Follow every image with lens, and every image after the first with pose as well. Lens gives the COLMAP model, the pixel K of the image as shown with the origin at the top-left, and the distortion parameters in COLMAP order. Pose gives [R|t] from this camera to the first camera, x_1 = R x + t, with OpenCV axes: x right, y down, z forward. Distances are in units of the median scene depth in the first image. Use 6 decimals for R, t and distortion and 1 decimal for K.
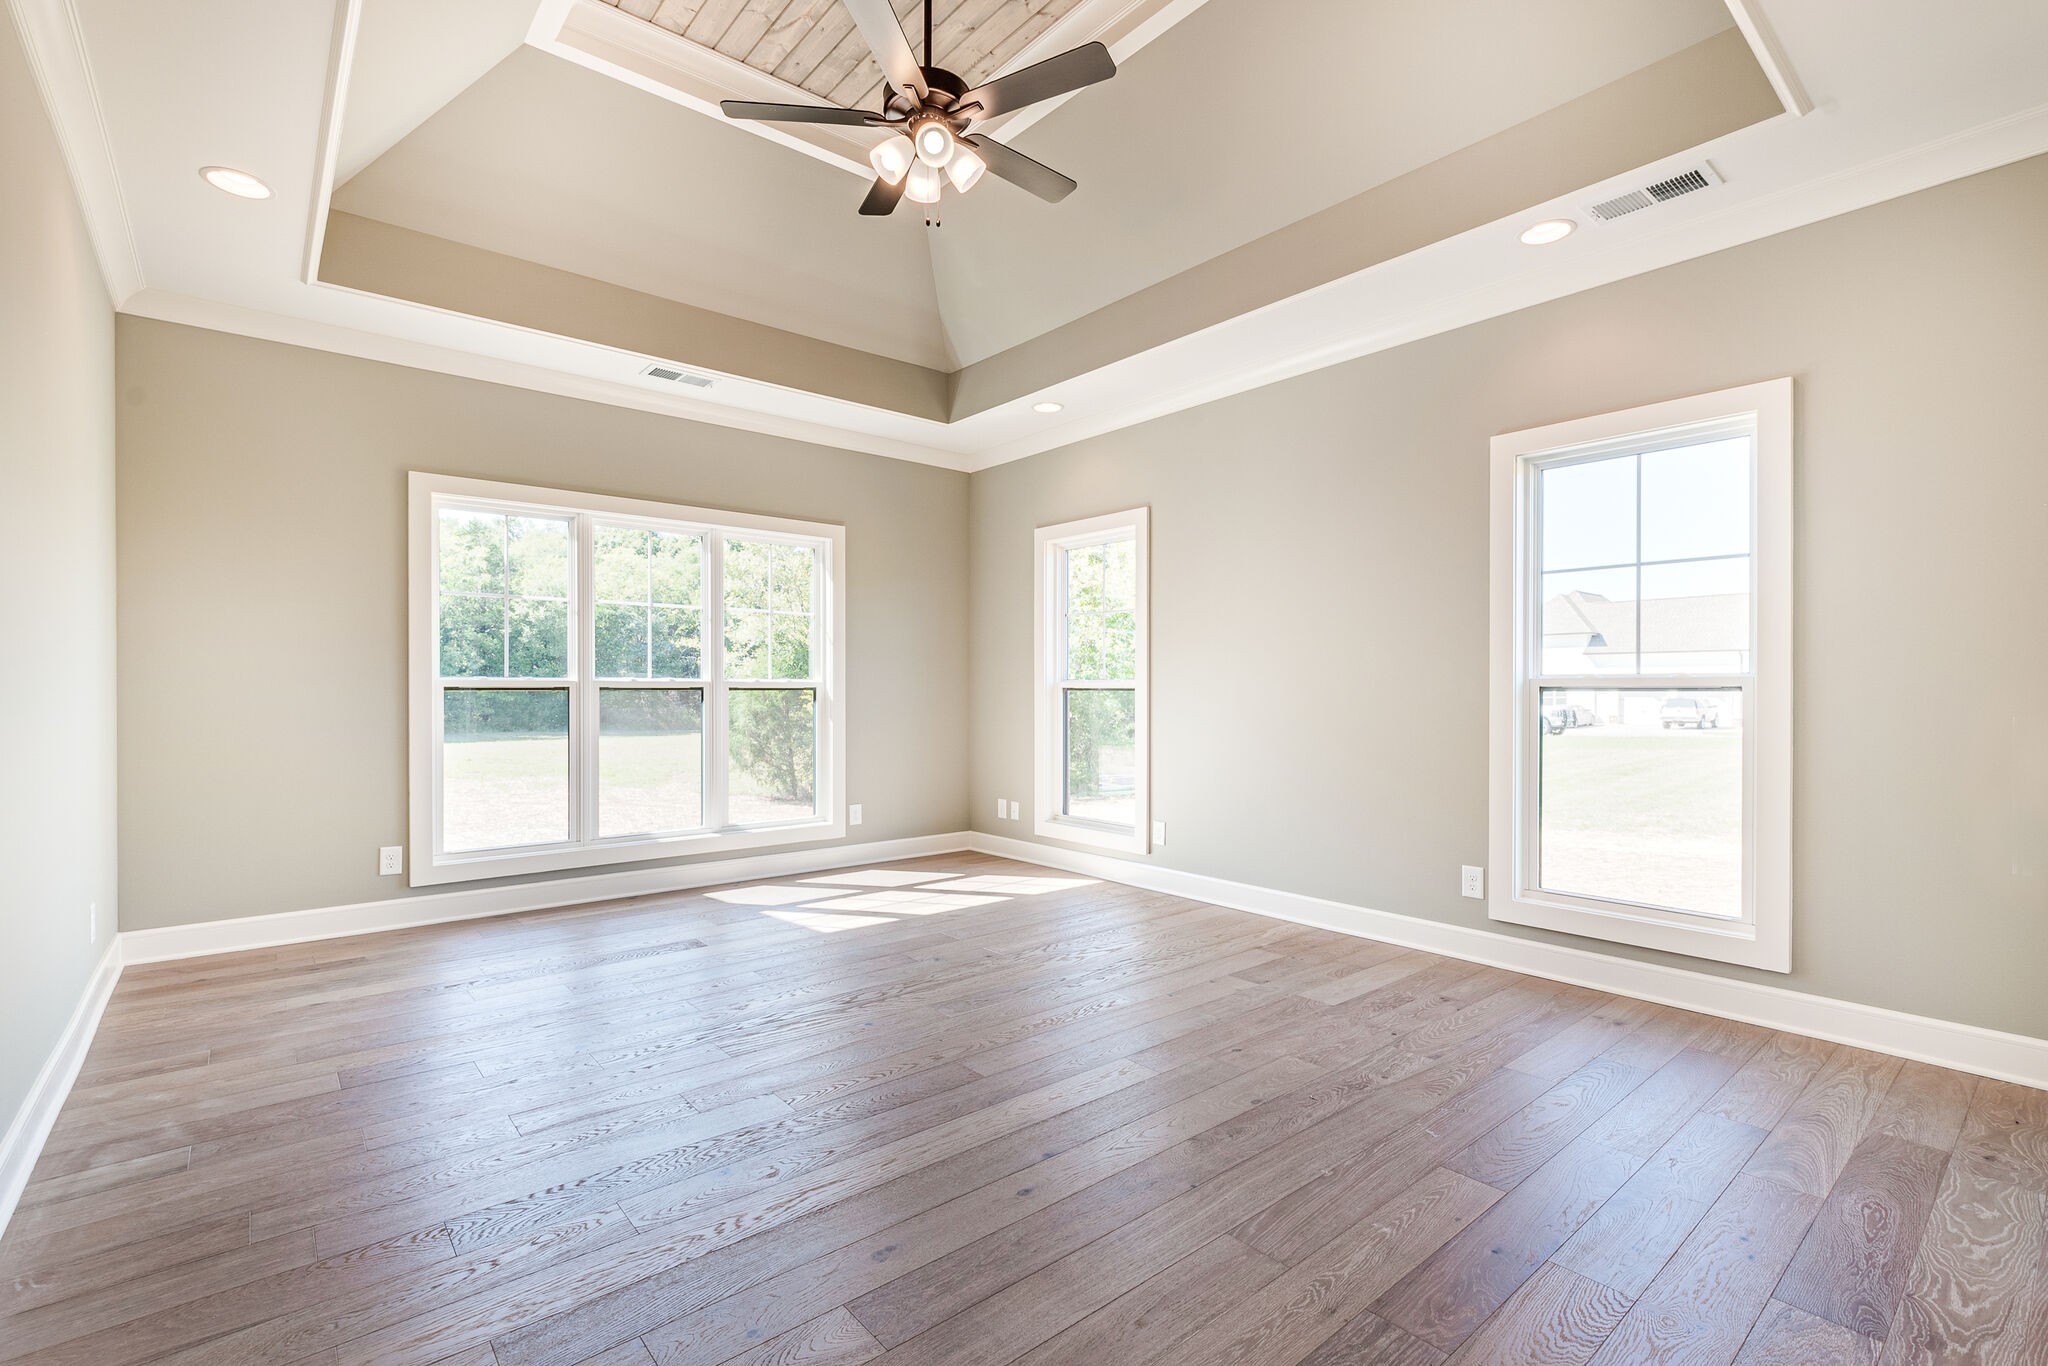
lens RADIAL K [[911.9, 0, 1025.7], [0, 911.9, 690.0], [0, 0, 1]] dist [-0.006529, 0.003801]
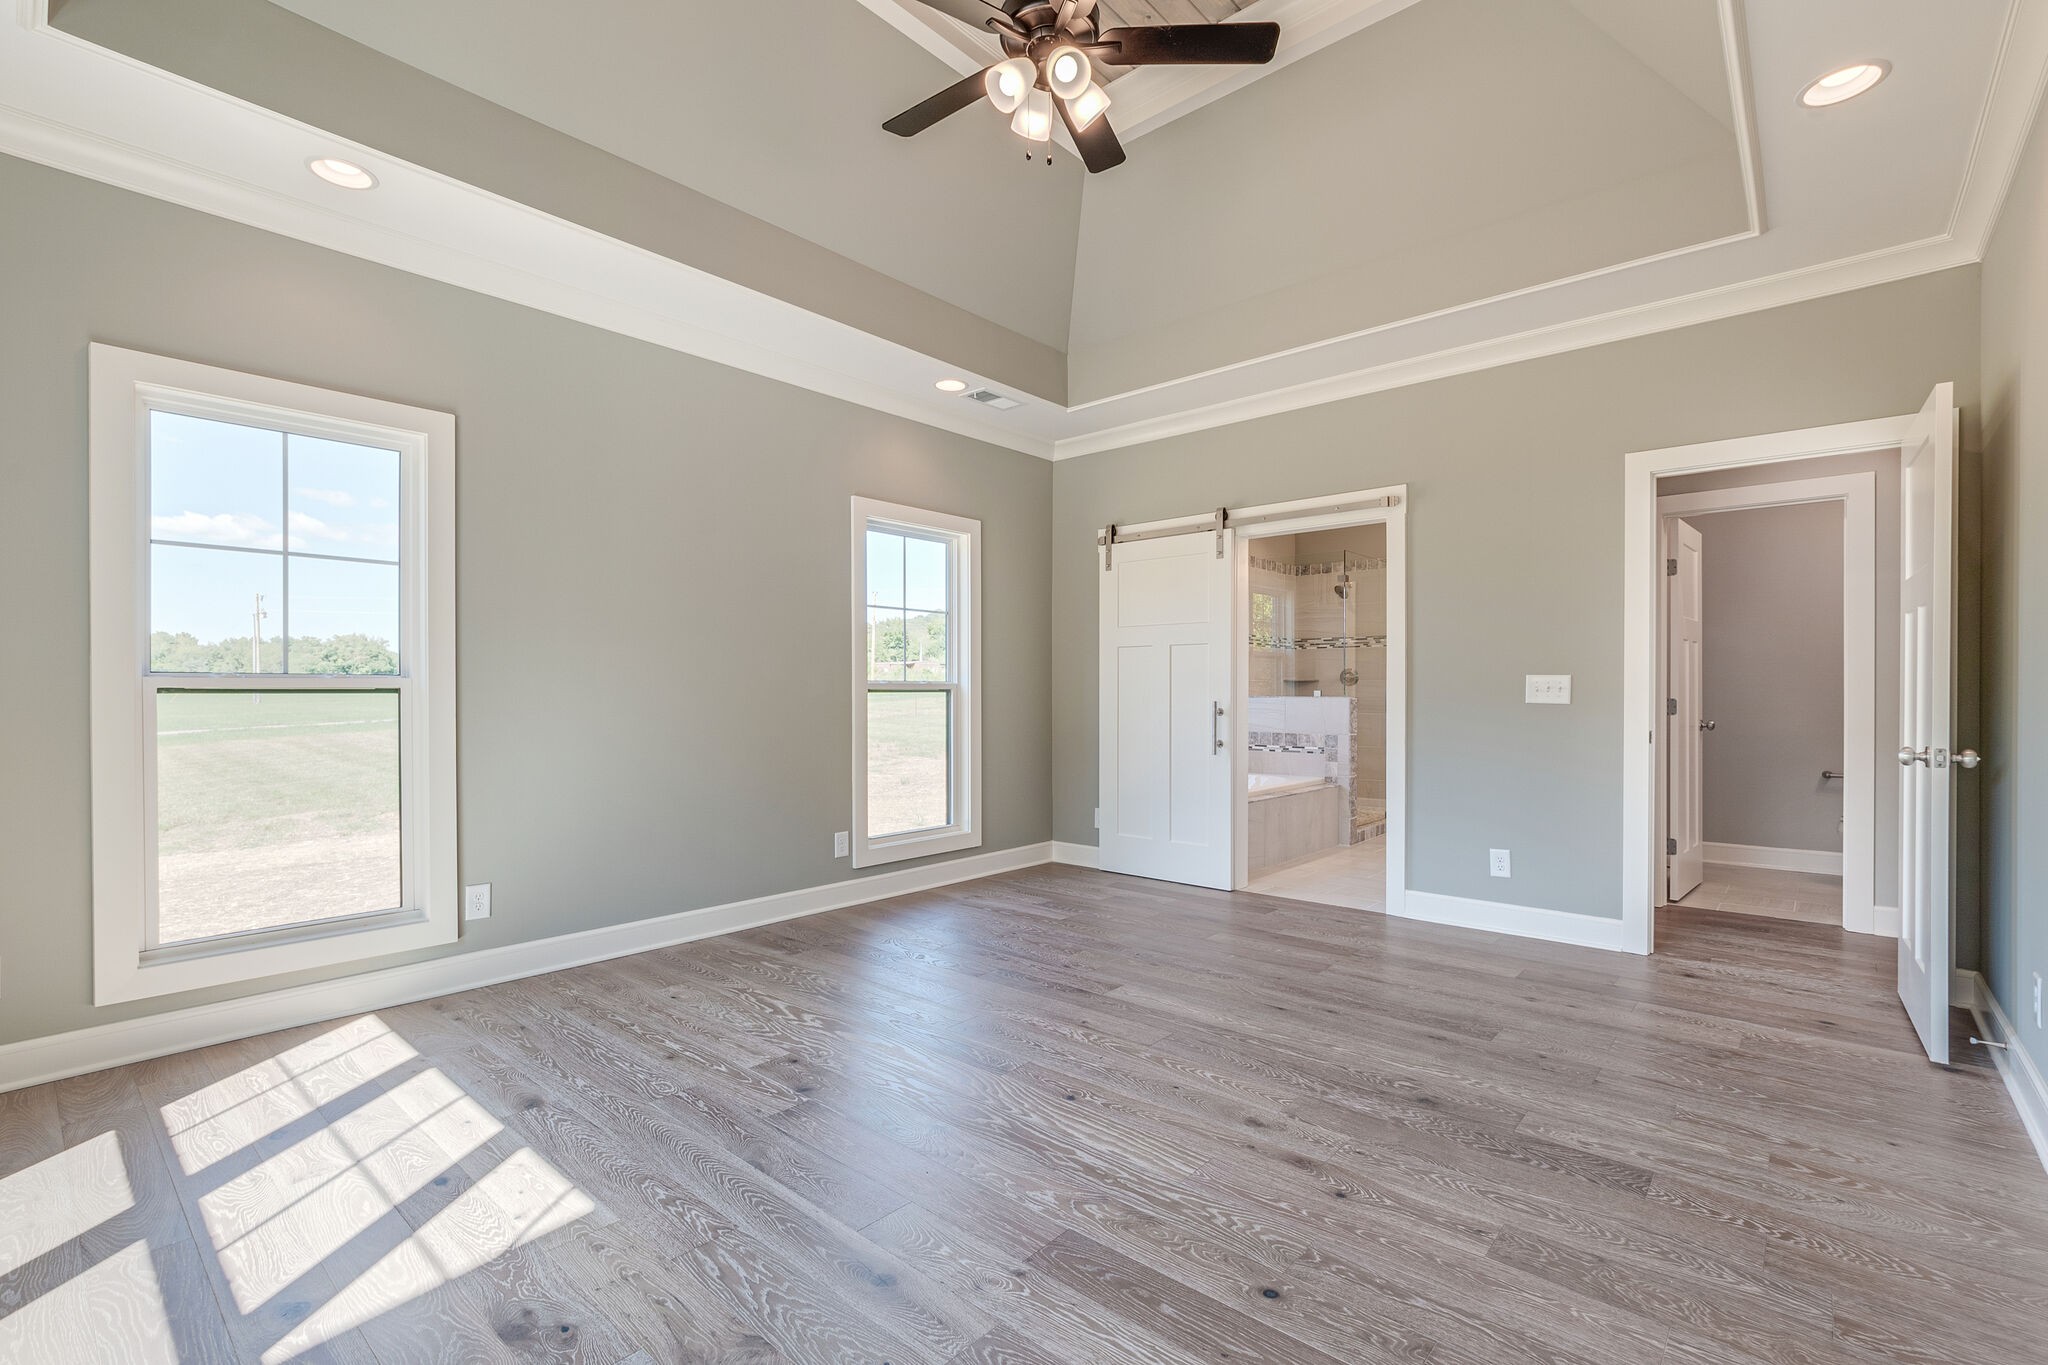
lens RADIAL K [[911.9, 0, 1023.2], [0, 911.9, 688.6], [0, 0, 1]] dist [-0.006529, 0.003801]
pose [[-0.140381, 0.002407, 0.990095, -0.711014], [-0.000686, 0.999997, -0.002528, -0.000879], [-0.990097, -0.001035, -0.140379, 0.838820]]
